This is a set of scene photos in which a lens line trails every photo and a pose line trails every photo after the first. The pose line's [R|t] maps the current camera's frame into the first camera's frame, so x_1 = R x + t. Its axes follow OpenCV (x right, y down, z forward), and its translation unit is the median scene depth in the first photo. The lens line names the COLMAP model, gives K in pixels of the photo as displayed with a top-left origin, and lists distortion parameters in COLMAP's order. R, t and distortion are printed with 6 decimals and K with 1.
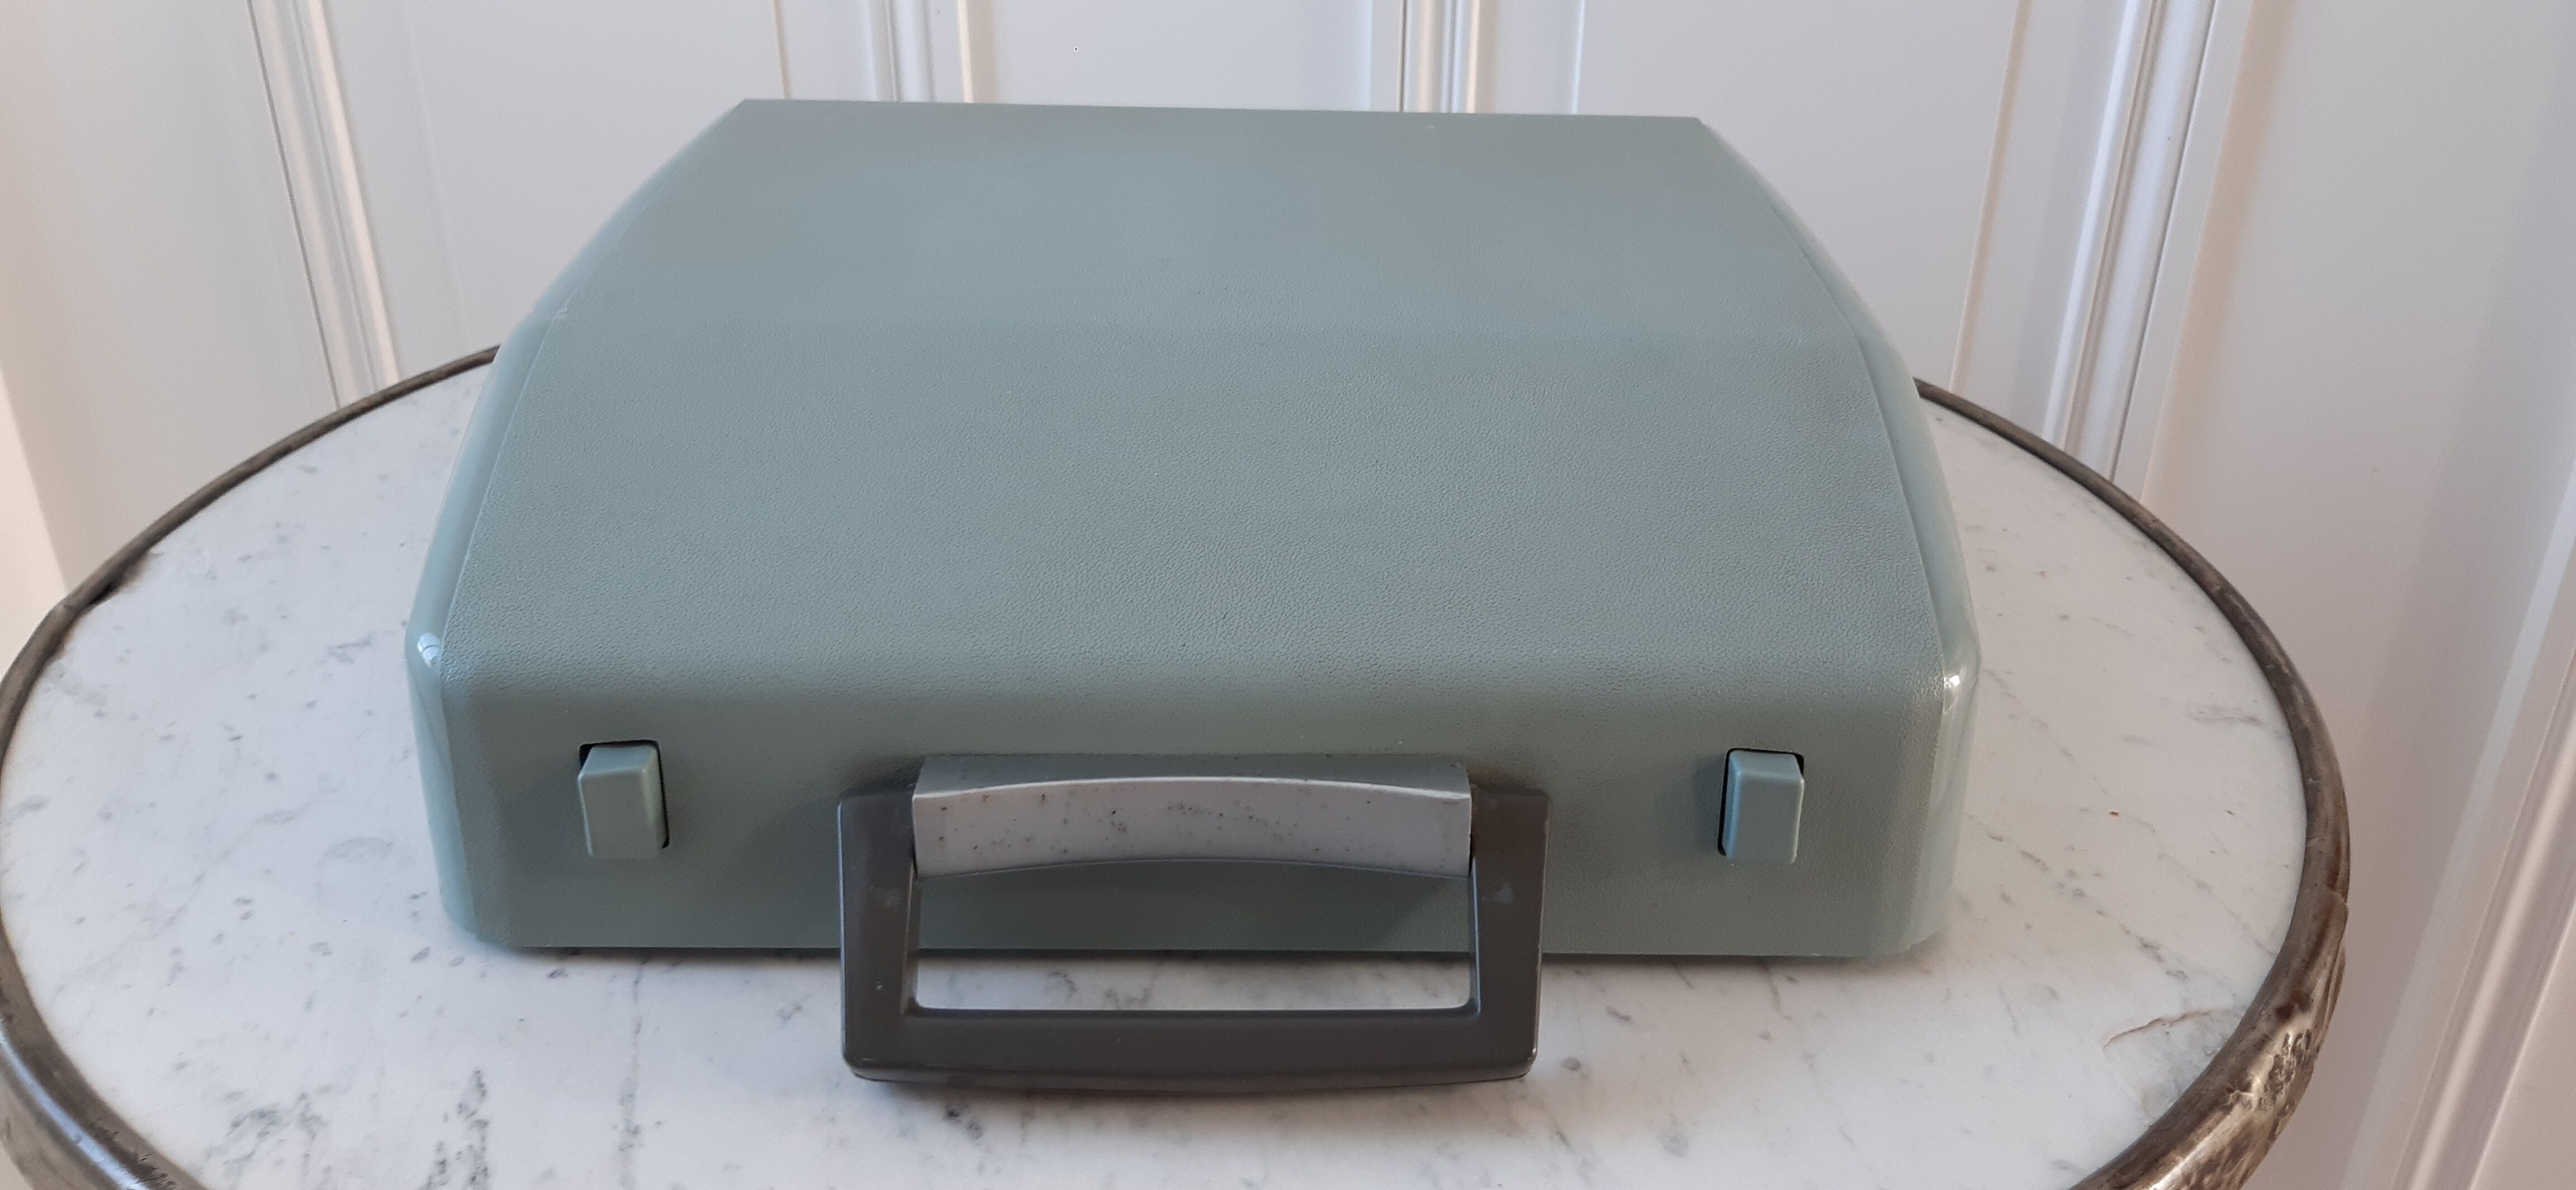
lens RADIAL K [[2125.8, 0, 1332.5], [0, 2125.8, 547.0], [0, 0, 1]] dist [0.032929, -0.090324]
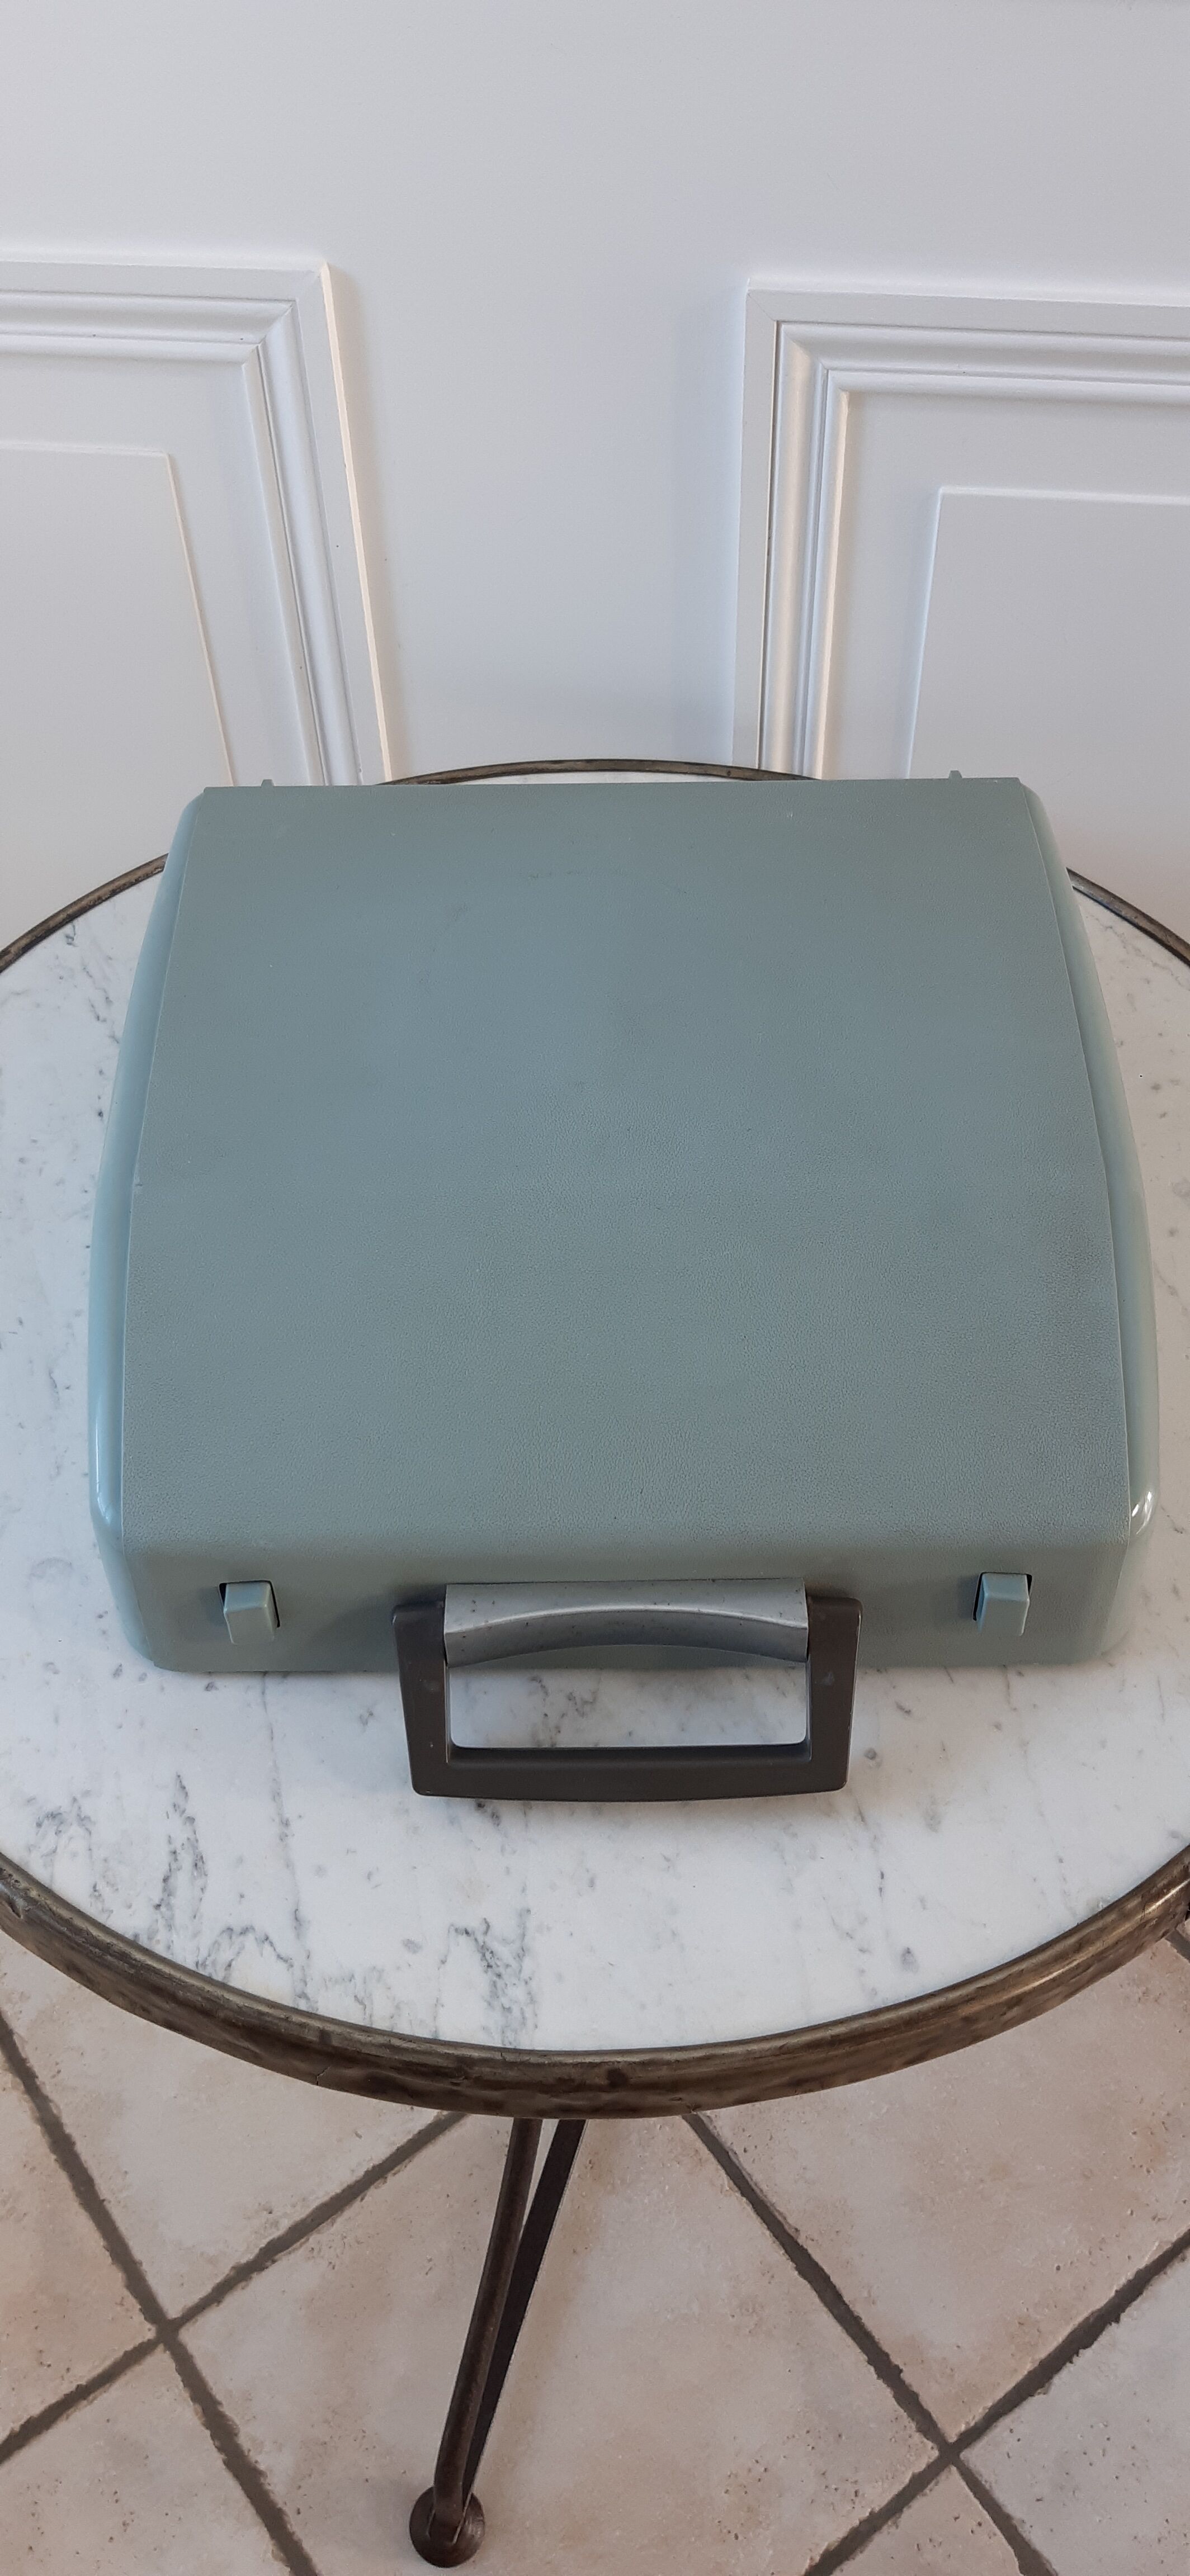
lens RADIAL K [[2125.8, 0, 666.4], [0, 2125.8, 1311.9], [0, 0, 1]] dist [0.032929, -0.090324]
pose [[0.999659, -0.014037, -0.022020, 0.001591], [0.021774, 0.913553, 0.406136, -0.694490], [0.014416, -0.406477, 0.913547, -0.297741]]
